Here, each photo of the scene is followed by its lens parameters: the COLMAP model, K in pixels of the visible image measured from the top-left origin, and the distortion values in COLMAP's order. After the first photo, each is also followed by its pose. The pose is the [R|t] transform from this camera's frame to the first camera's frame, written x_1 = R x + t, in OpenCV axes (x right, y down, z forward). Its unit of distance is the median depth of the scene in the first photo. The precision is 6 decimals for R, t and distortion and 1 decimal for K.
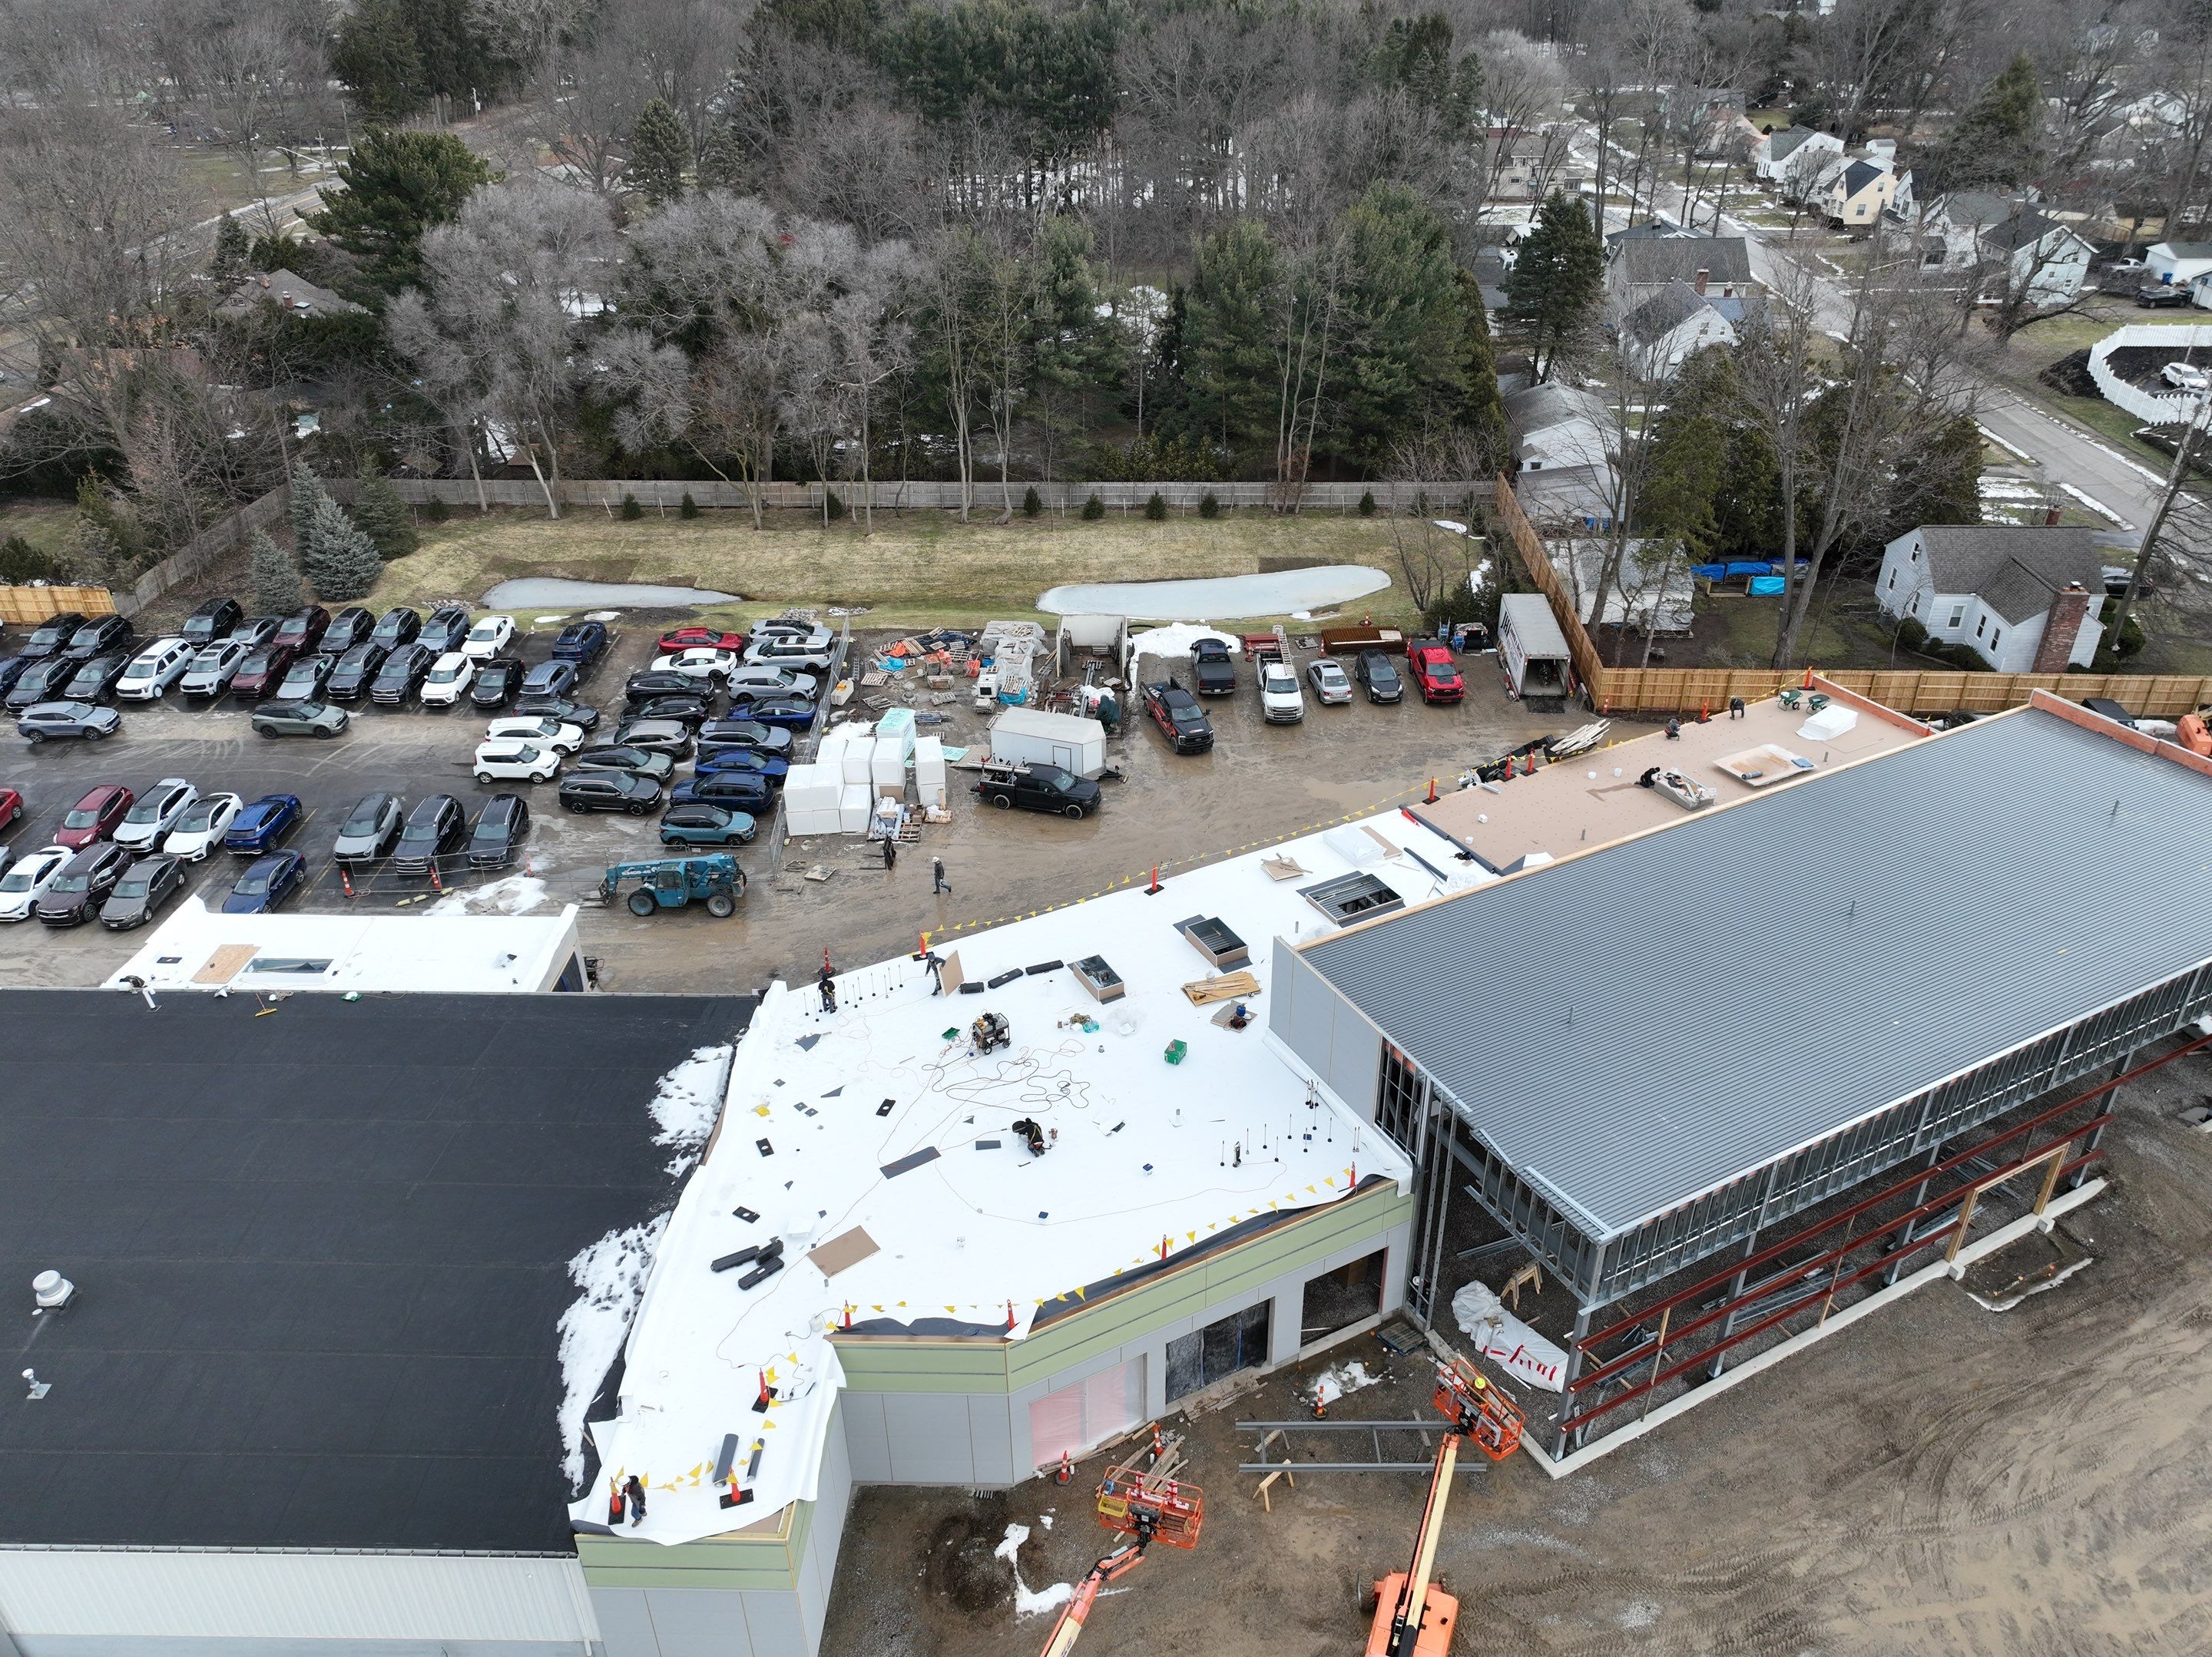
lens RADIAL K [[1569.1, 0, 1106.0], [0, 1569.1, 828.5], [0, 0, 1]] dist [0.001445, 0.009564]
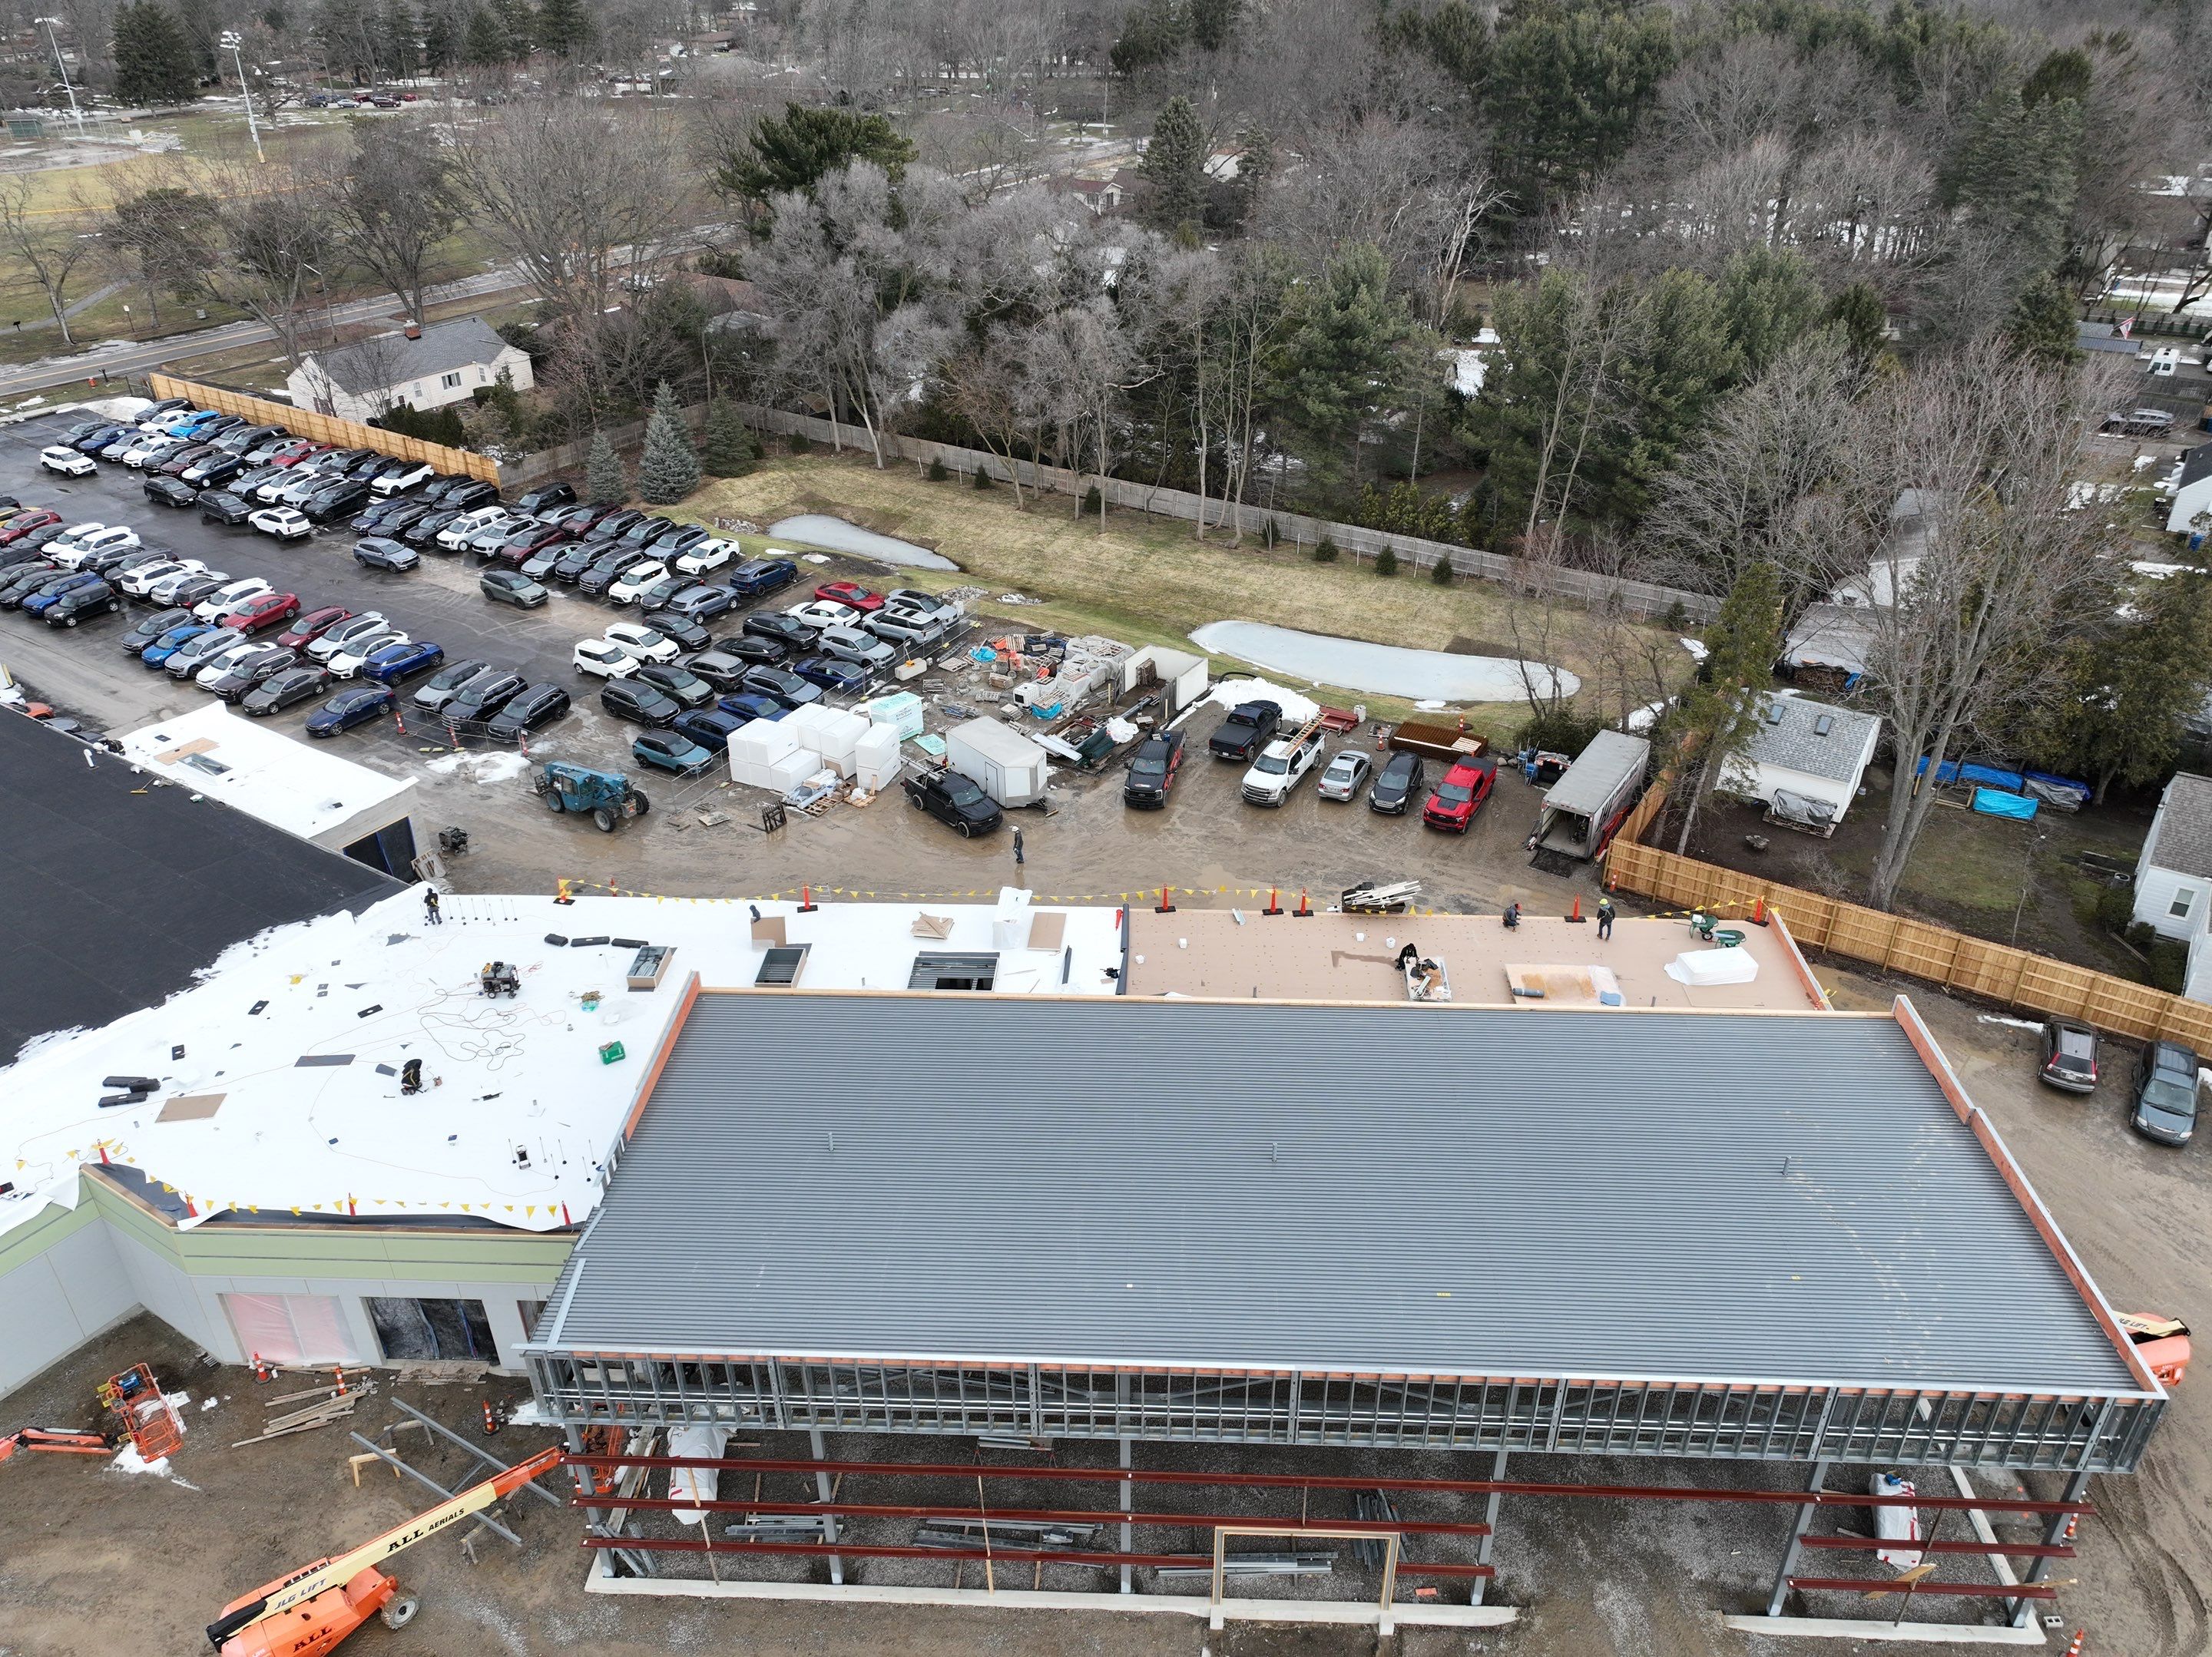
lens RADIAL K [[1569.1, 0, 1106.0], [0, 1569.1, 828.5], [0, 0, 1]] dist [0.001445, 0.009564]
pose [[0.866252, 0.262590, -0.425034, 0.411564], [-0.262772, 0.963027, 0.059418, -0.080726], [0.424921, 0.060216, 0.903225, 0.124868]]
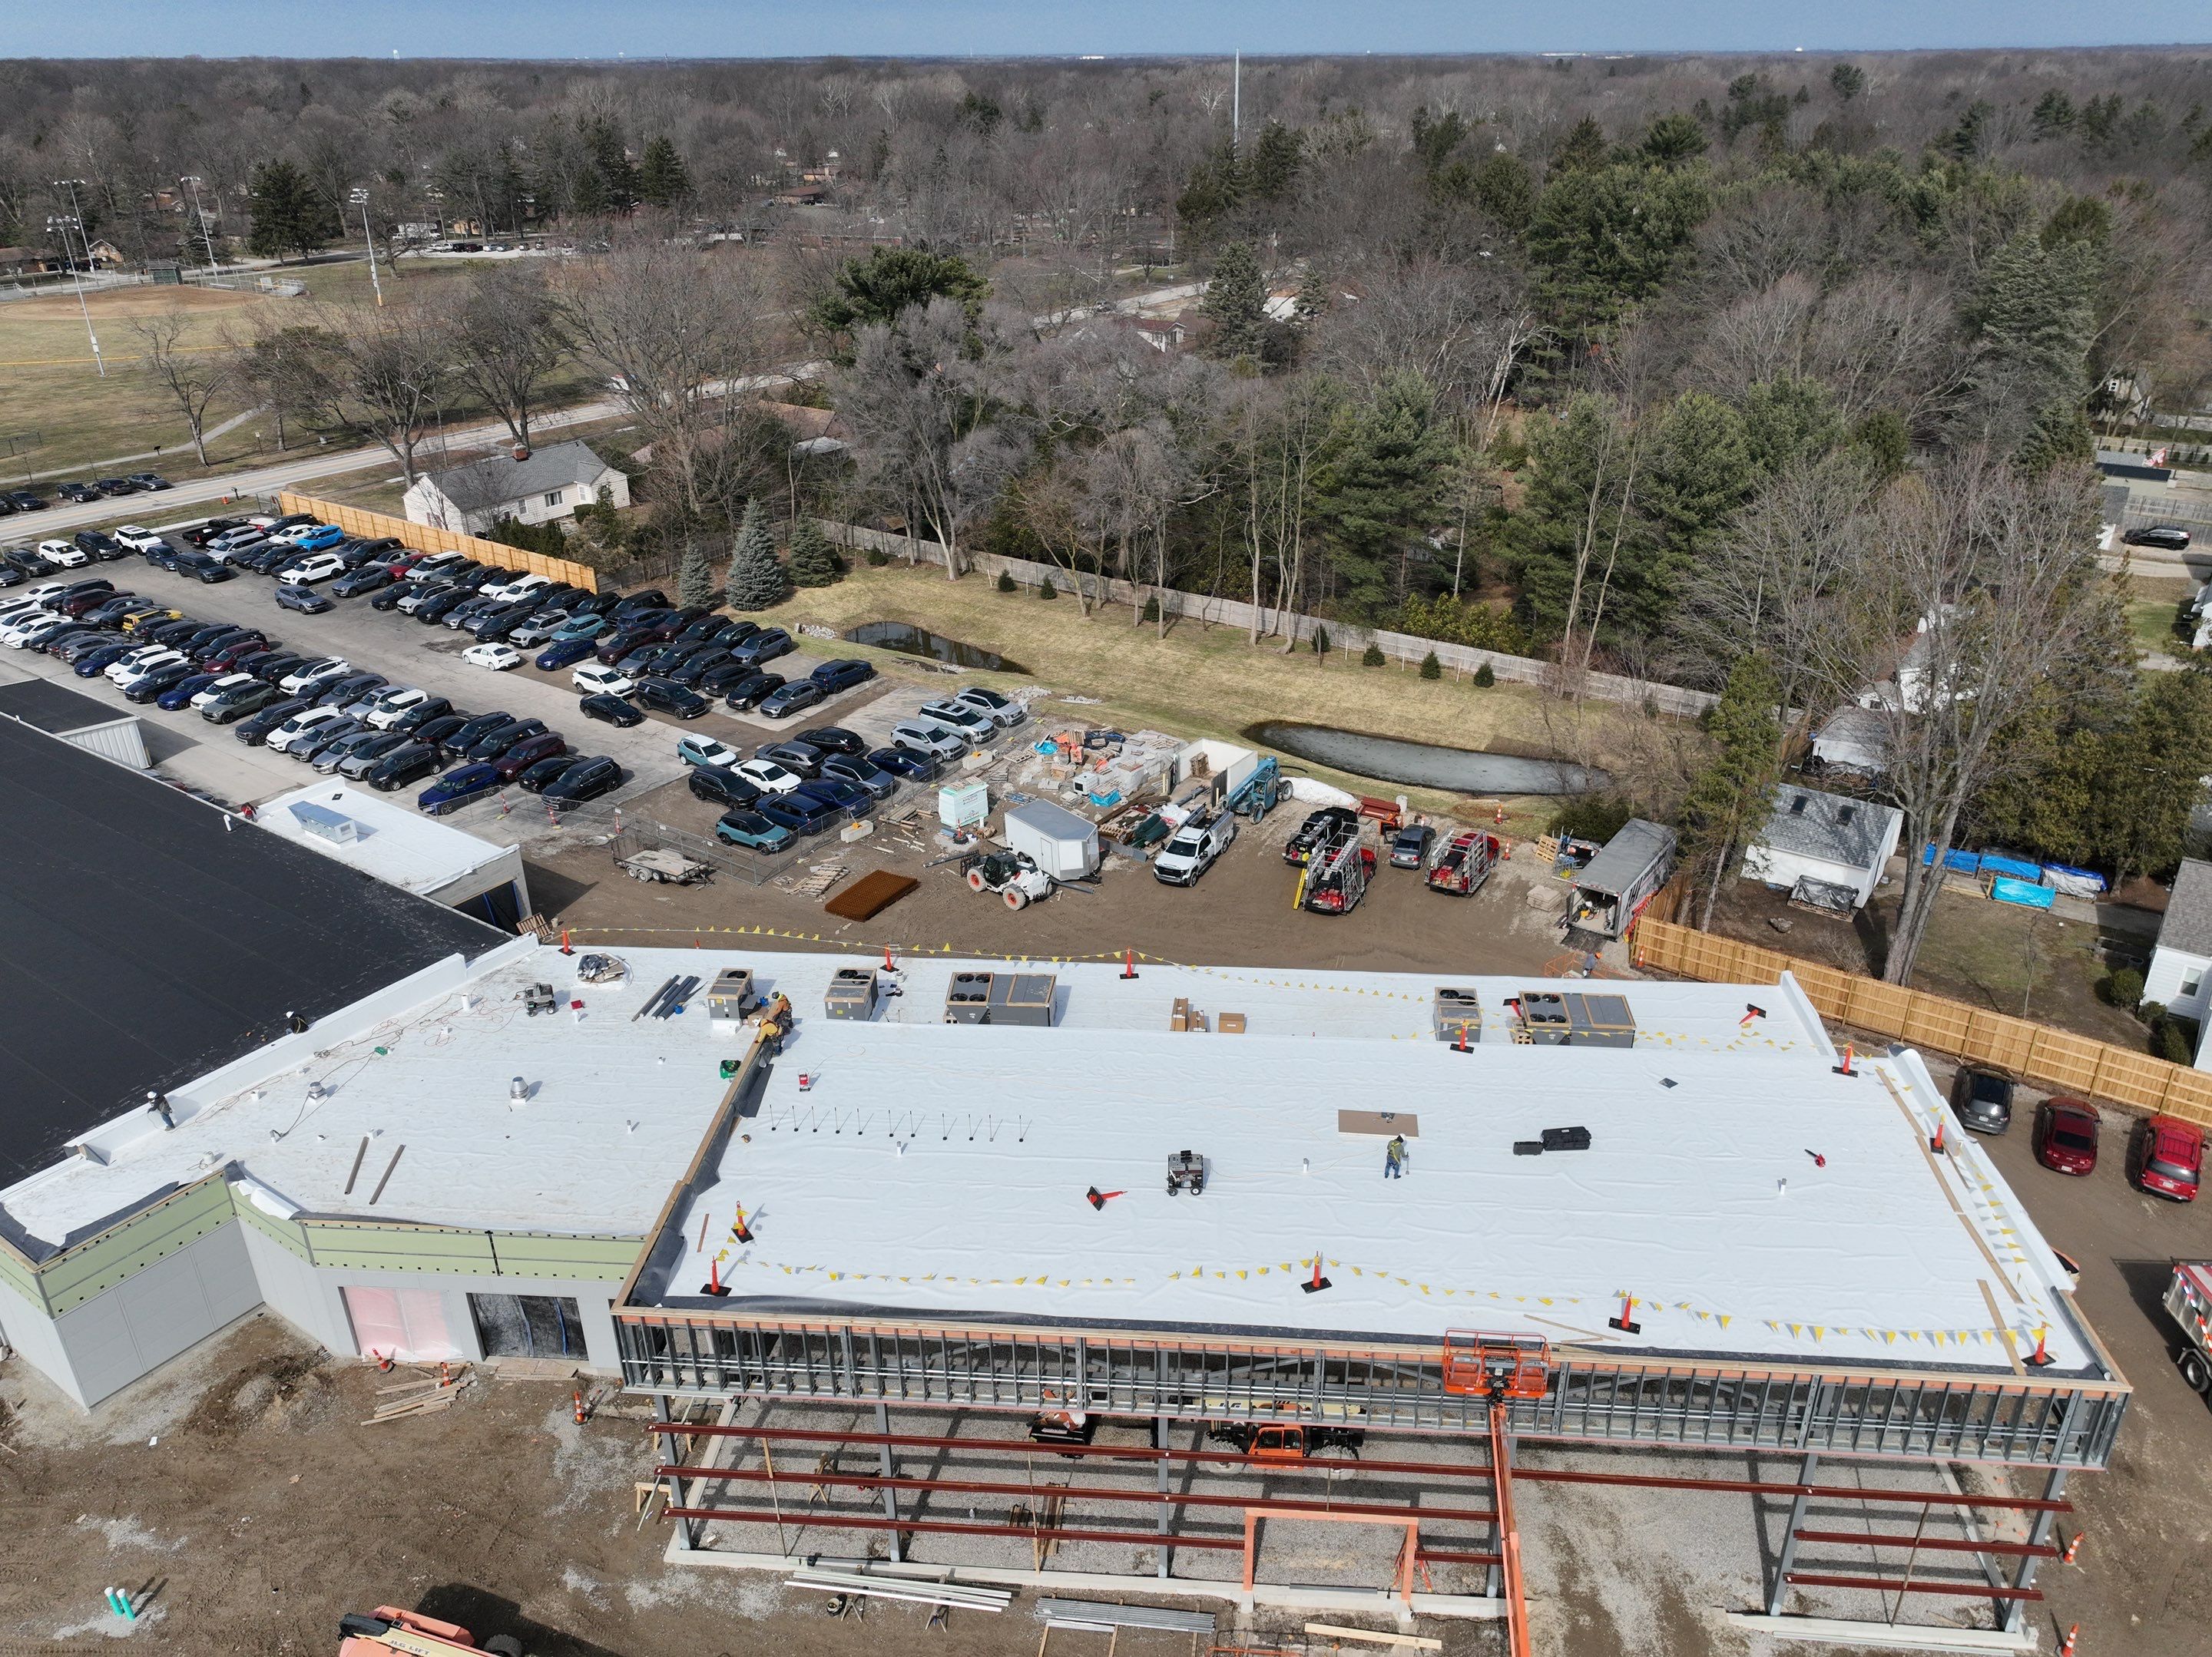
lens RADIAL K [[1569.1, 0, 1106.0], [0, 1569.1, 828.5], [0, 0, 1]] dist [0.001445, 0.009564]
pose [[0.845767, 0.238115, -0.477472, 0.444375], [-0.275643, 0.961219, -0.008899, -0.055845], [0.456836, 0.139138, 0.878602, 0.082072]]
